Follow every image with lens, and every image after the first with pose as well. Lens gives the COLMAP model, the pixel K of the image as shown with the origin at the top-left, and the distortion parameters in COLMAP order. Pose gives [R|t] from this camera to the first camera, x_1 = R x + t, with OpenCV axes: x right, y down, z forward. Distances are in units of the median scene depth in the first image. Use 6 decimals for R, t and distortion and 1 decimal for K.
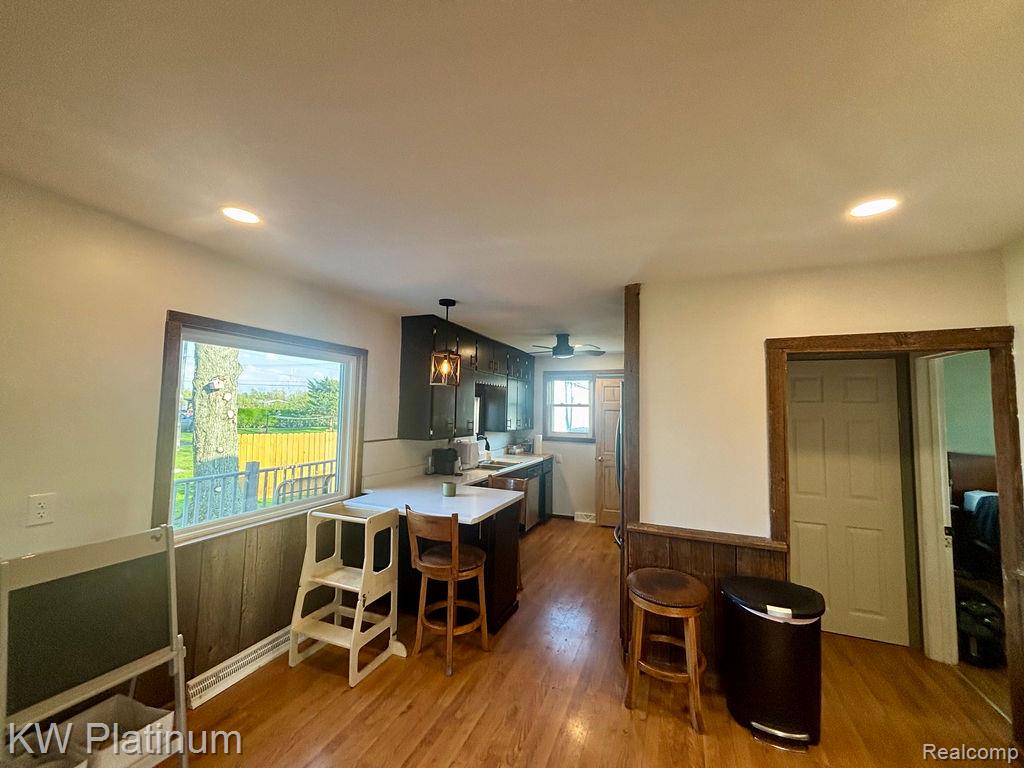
lens RADIAL K [[412.3, 0, 514.4], [0, 412.3, 376.9], [0, 0, 1]] dist [0.000376, -0.000347]
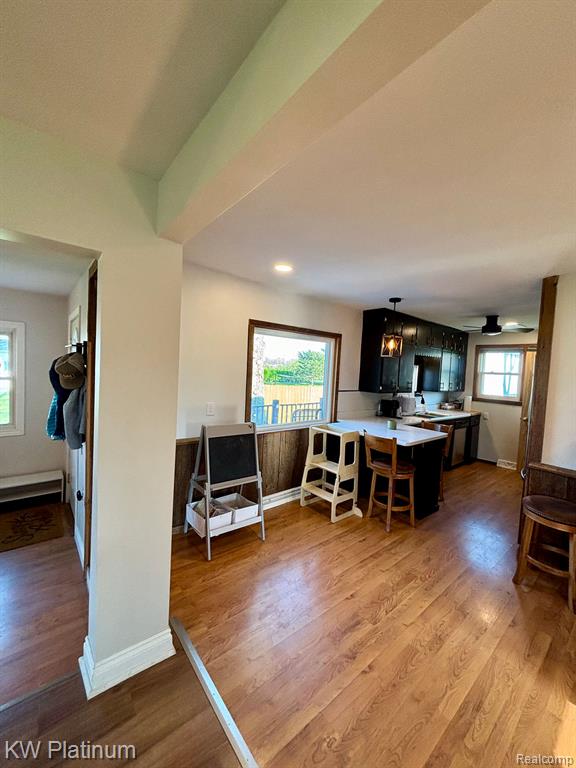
lens RADIAL K [[309.2, 0, 286.4], [0, 309.2, 381.7], [0, 0, 1]] dist [0.000376, -0.000347]
pose [[0.878120, 0.045967, -0.476228, 0.041420], [0.004581, 0.994521, 0.104440, -0.009990], [0.478419, -0.093893, 0.873097, -0.195056]]
